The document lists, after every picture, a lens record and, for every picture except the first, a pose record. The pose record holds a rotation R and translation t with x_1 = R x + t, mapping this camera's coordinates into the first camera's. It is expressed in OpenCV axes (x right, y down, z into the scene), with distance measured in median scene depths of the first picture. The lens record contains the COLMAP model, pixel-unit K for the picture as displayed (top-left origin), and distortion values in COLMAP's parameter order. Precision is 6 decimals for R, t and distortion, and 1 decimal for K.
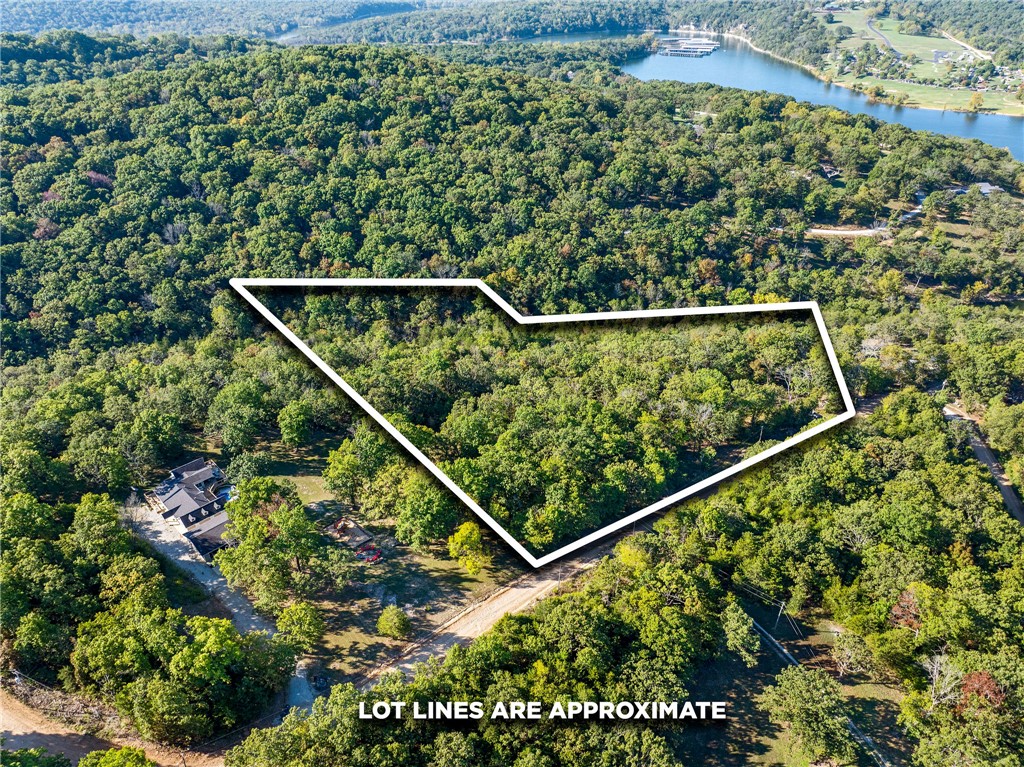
lens RADIAL K [[722.0, 0, 512.0], [0, 722.0, 383.5], [0, 0, 1]] dist [-0.063495, 0.027254]
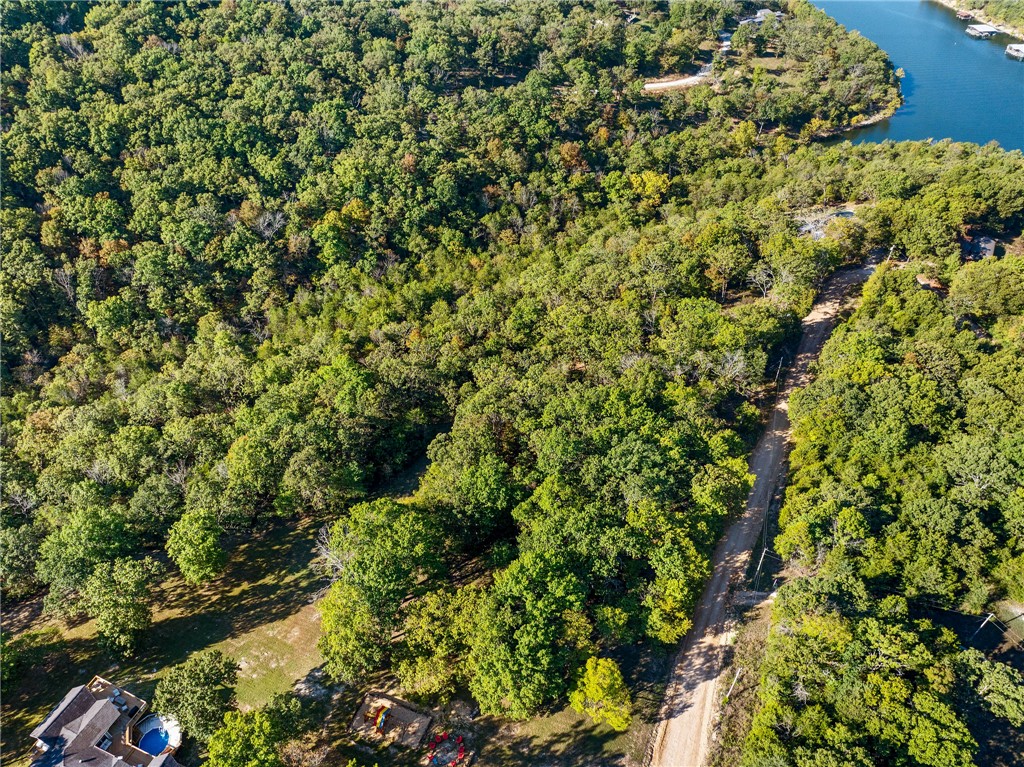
lens RADIAL K [[722.0, 0, 512.0], [0, 722.0, 383.5], [0, 0, 1]] dist [-0.063495, 0.027254]
pose [[0.917497, -0.263505, 0.297932, -0.112528], [0.209315, 0.956827, 0.201666, -0.084986], [-0.338209, -0.122666, 0.933042, 0.198946]]
